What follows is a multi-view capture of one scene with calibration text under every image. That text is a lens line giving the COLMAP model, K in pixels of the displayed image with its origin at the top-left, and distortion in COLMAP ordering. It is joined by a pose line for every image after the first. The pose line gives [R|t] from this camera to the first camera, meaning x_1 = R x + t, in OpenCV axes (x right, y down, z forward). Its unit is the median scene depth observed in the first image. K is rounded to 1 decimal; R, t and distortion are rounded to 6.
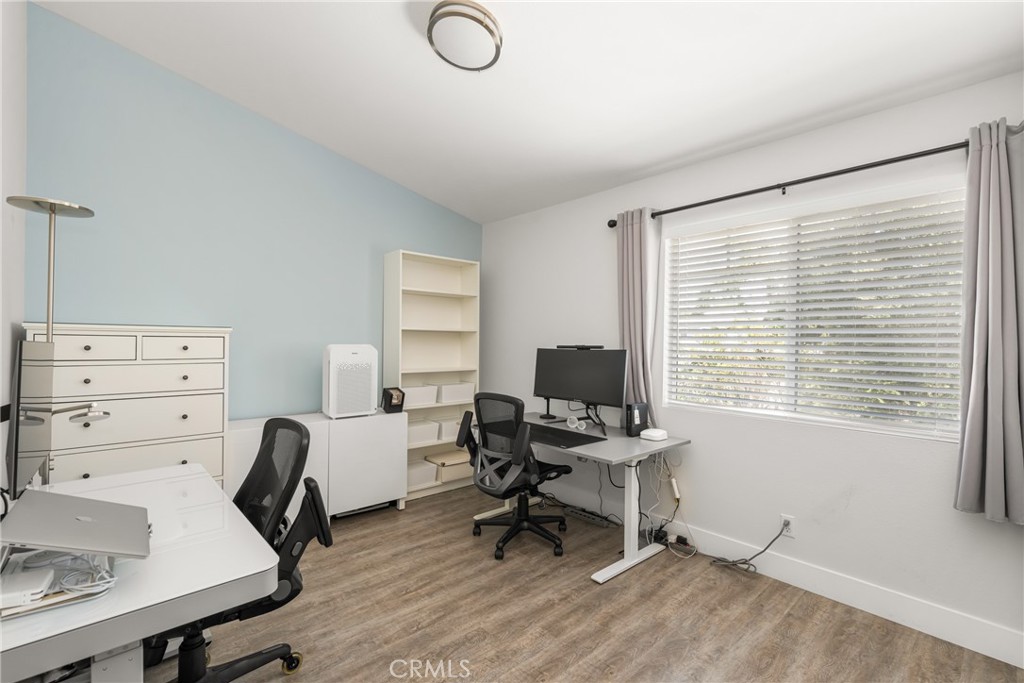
lens RADIAL K [[483.3, 0, 512.0], [0, 483.3, 341.5], [0, 0, 1]] dist [0.001651, 0.000123]
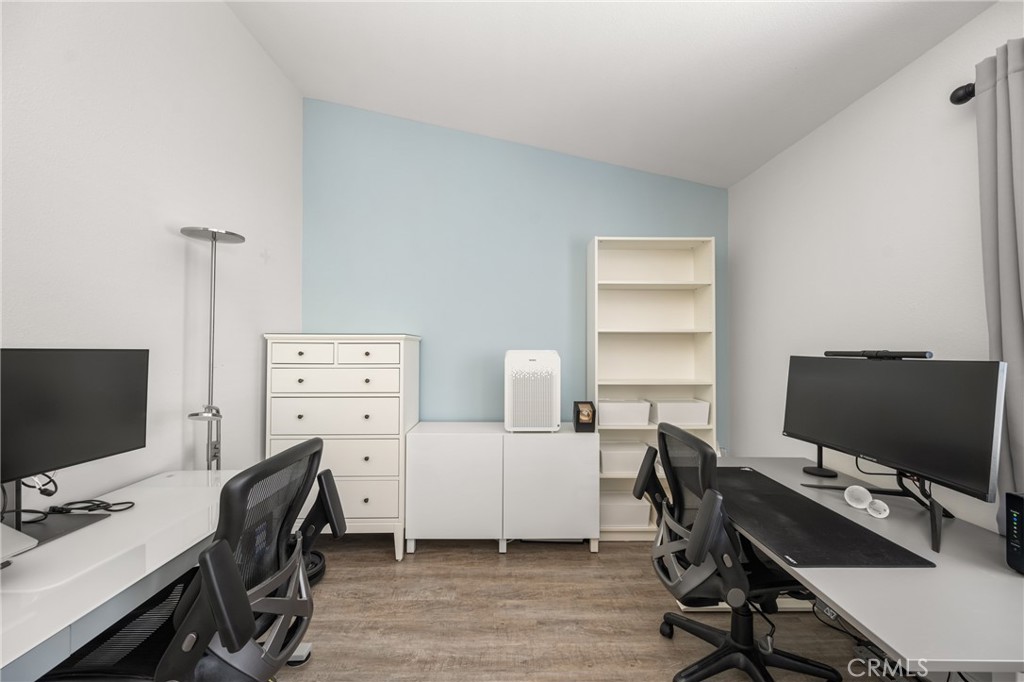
lens RADIAL K [[411.3, 0, 512.0], [0, 411.3, 341.0], [0, 0, 1]] dist [0.001562, -0.000153]
pose [[0.742202, -0.016306, -0.669977, 0.148585], [0.006644, 0.999834, -0.016973, 0.001965], [0.670143, 0.008146, 0.742187, 0.412565]]
